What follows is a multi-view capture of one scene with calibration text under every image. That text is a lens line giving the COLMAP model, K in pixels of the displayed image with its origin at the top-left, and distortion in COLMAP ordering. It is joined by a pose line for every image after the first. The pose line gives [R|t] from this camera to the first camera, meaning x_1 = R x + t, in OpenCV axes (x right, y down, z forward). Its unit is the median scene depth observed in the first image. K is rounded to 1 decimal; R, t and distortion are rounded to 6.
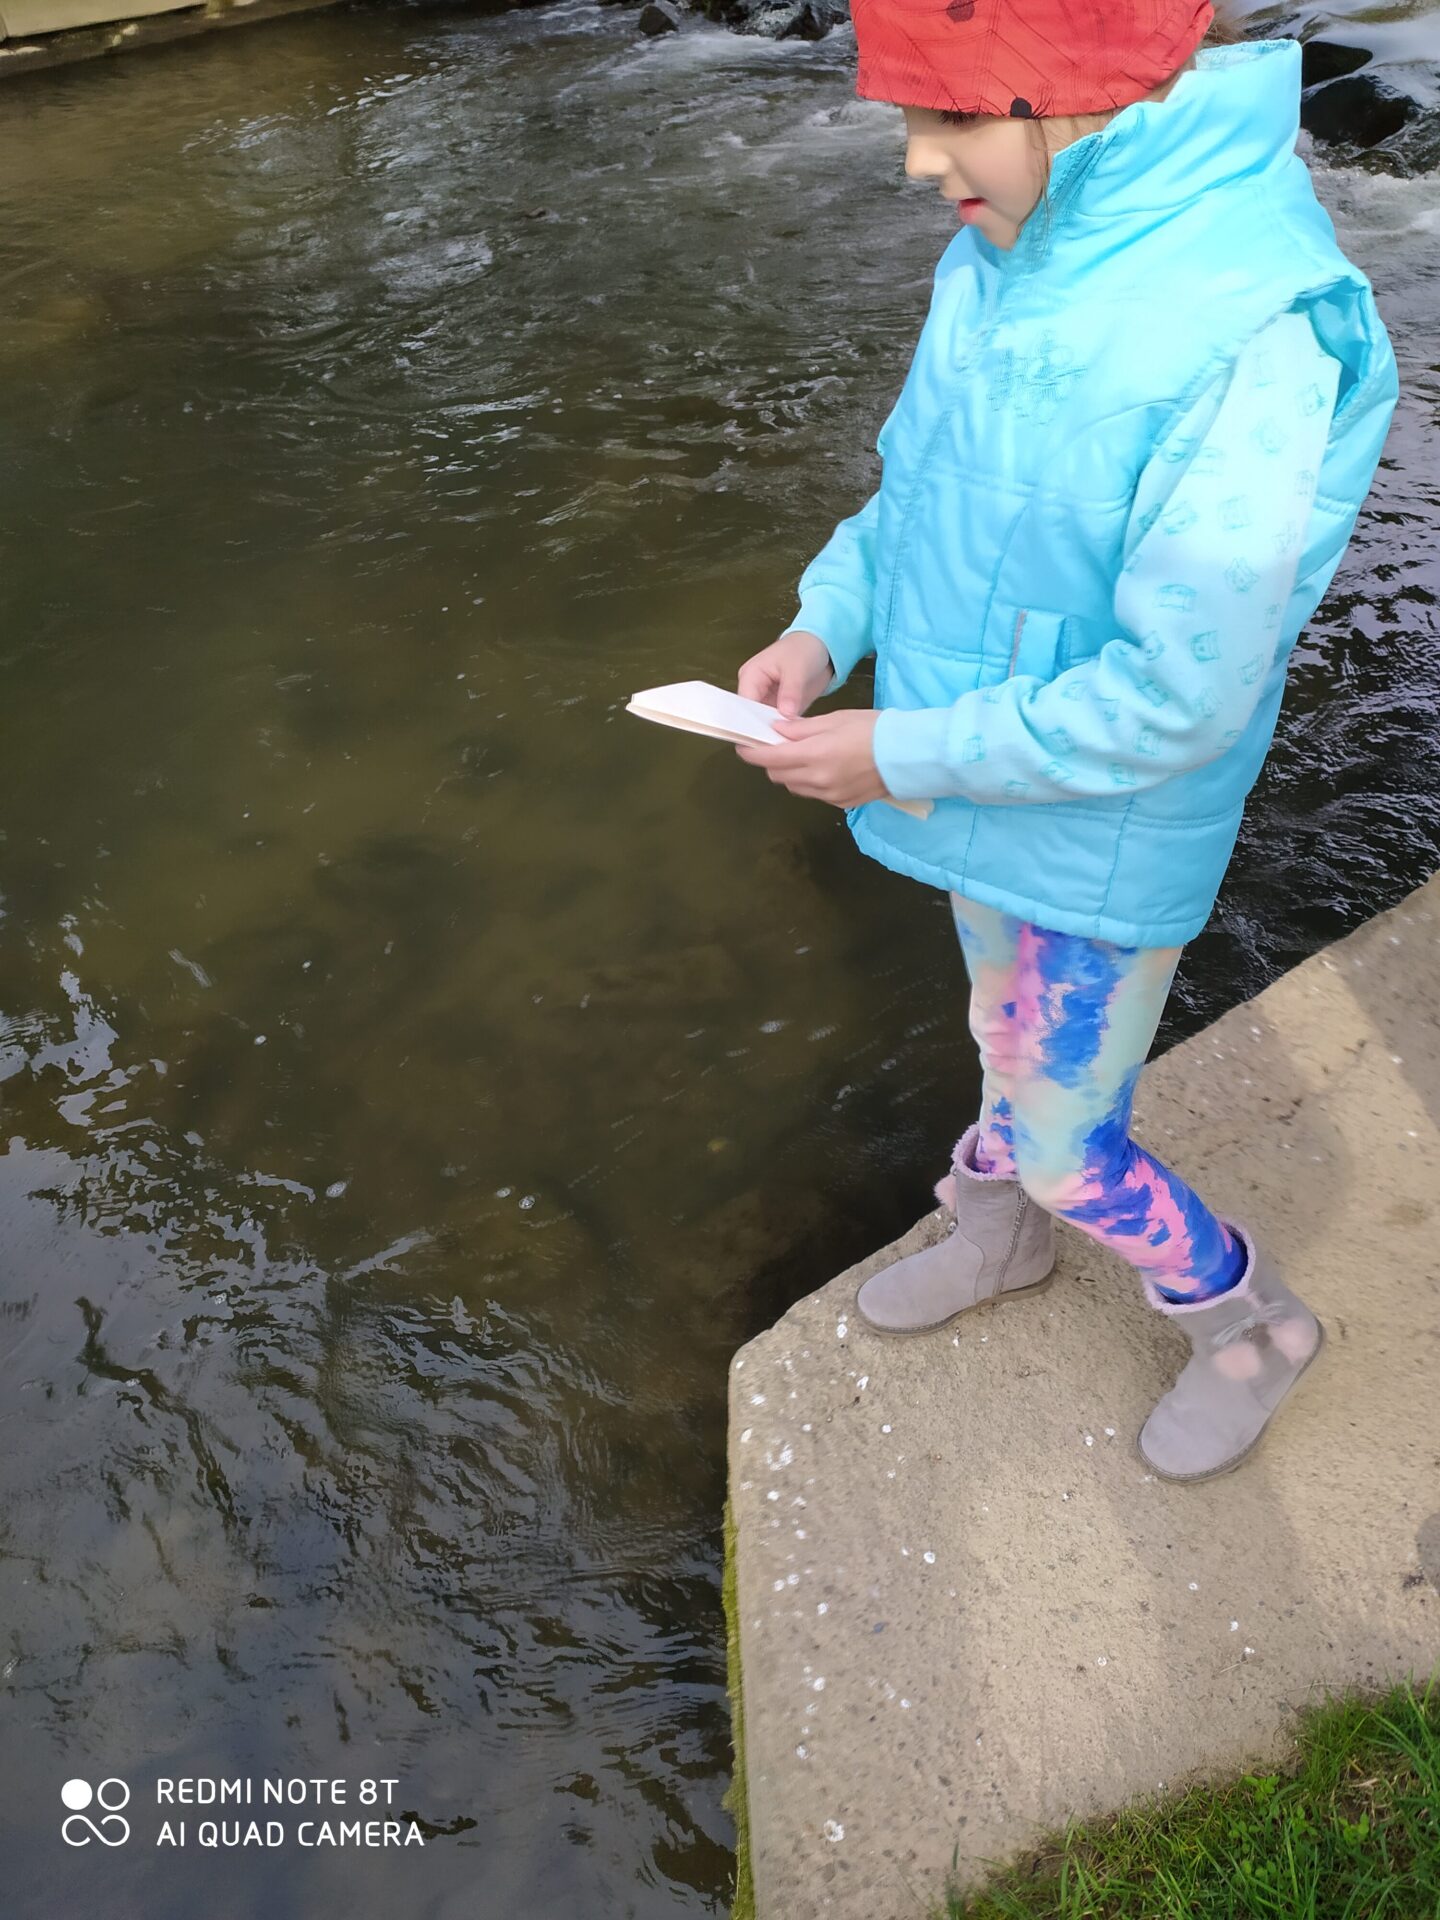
lens RADIAL K [[1488.3, 0, 709.9], [0, 1488.3, 962.5], [0, 0, 1]] dist [0.022856, 0.001548]
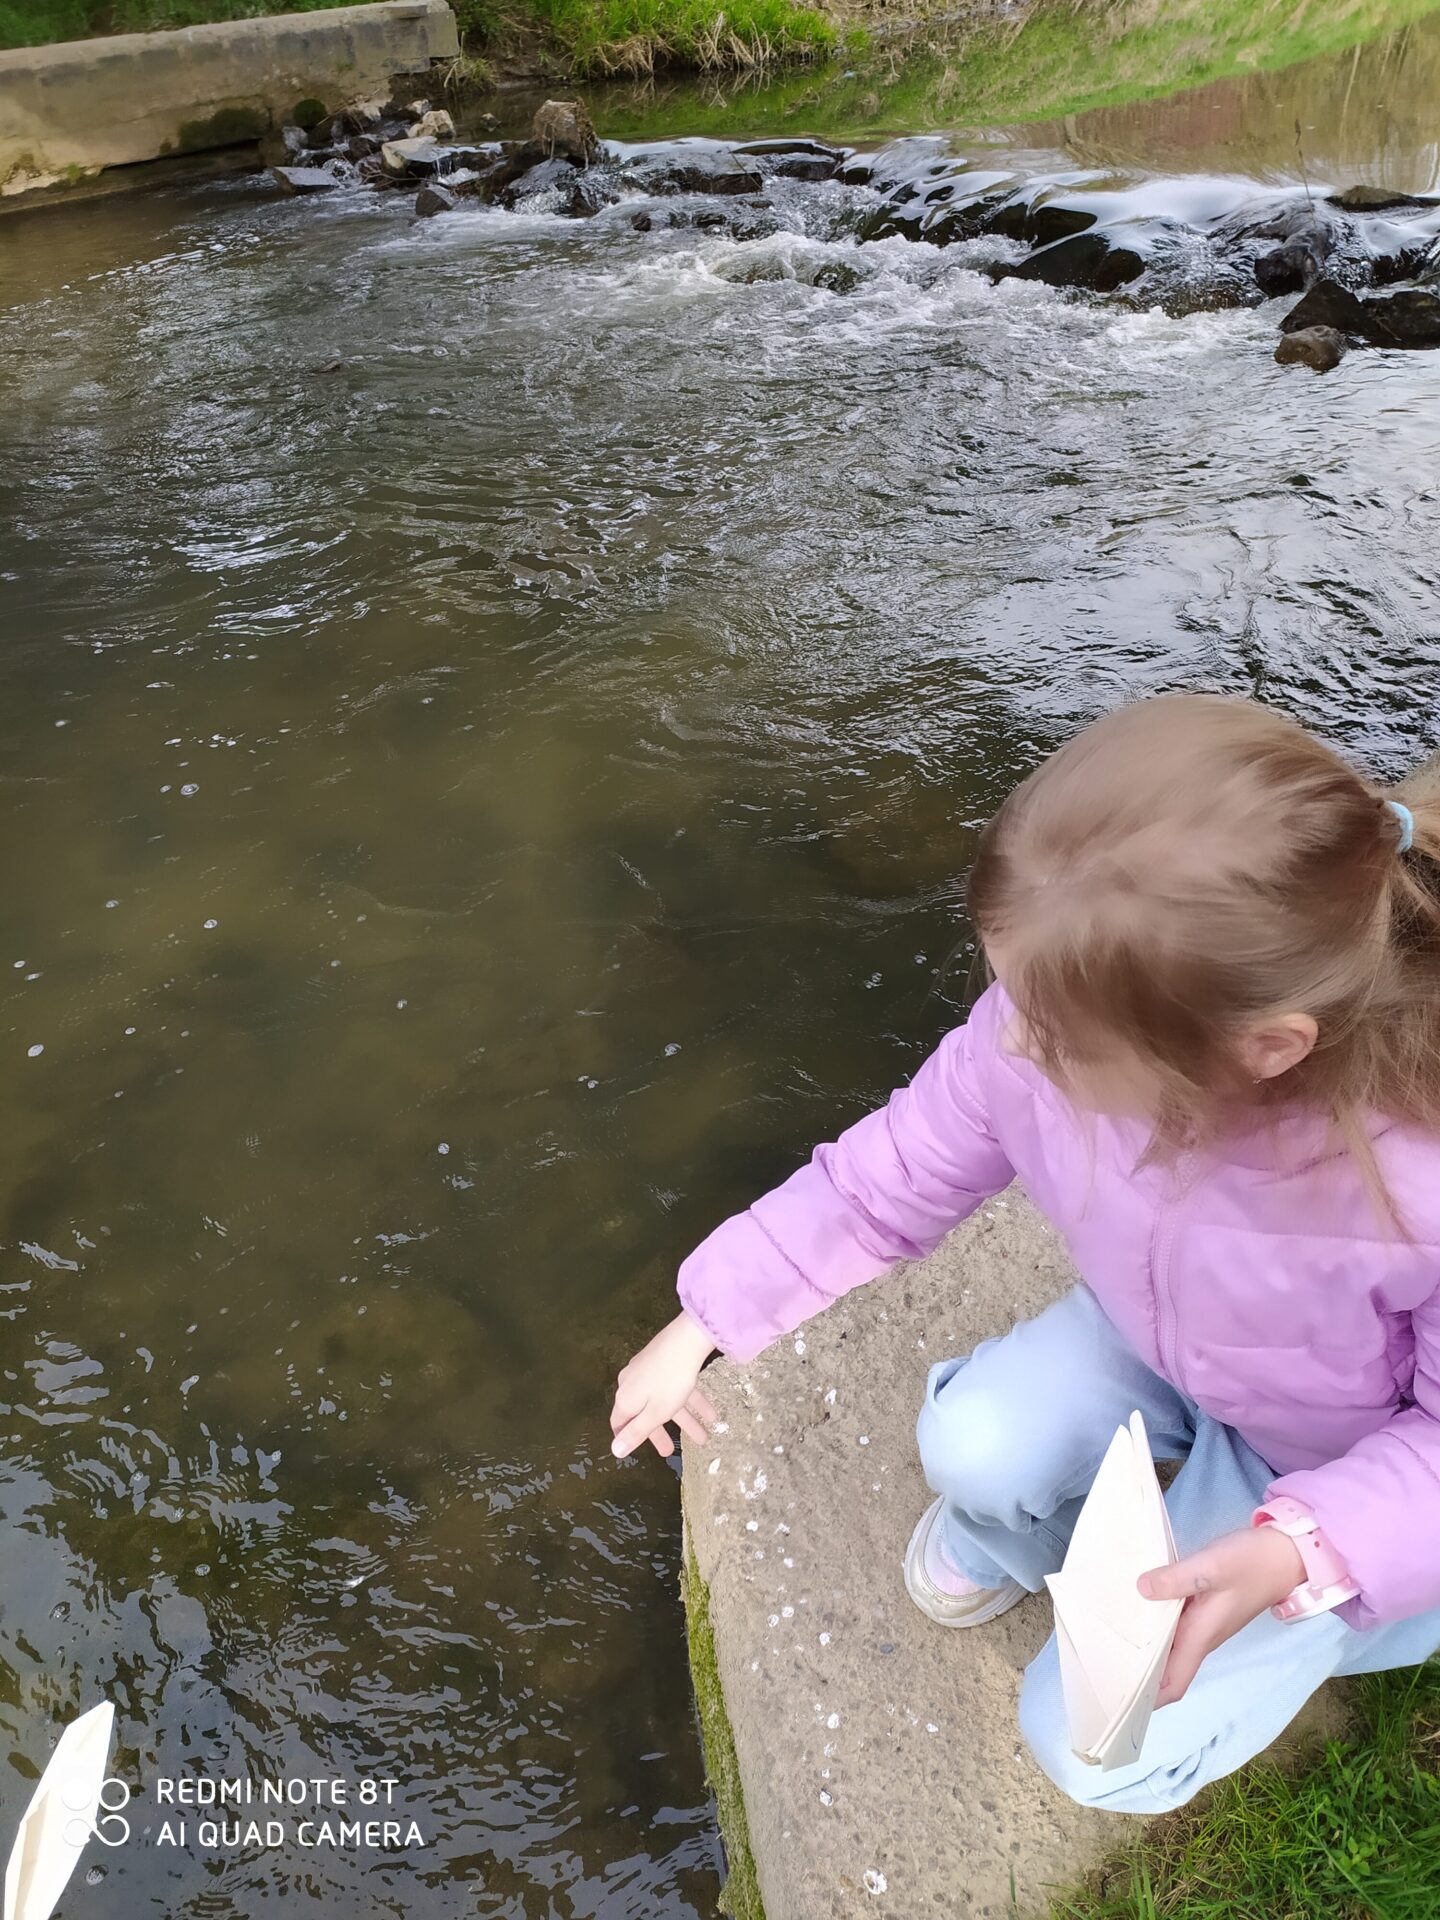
lens RADIAL K [[1488.3, 0, 709.9], [0, 1488.3, 962.5], [0, 0, 1]] dist [0.022856, 0.001548]
pose [[0.989042, -0.070971, 0.129459, -0.080478], [0.085582, 0.990125, -0.111030, 0.124818], [-0.120300, 0.120892, 0.985349, 0.075575]]
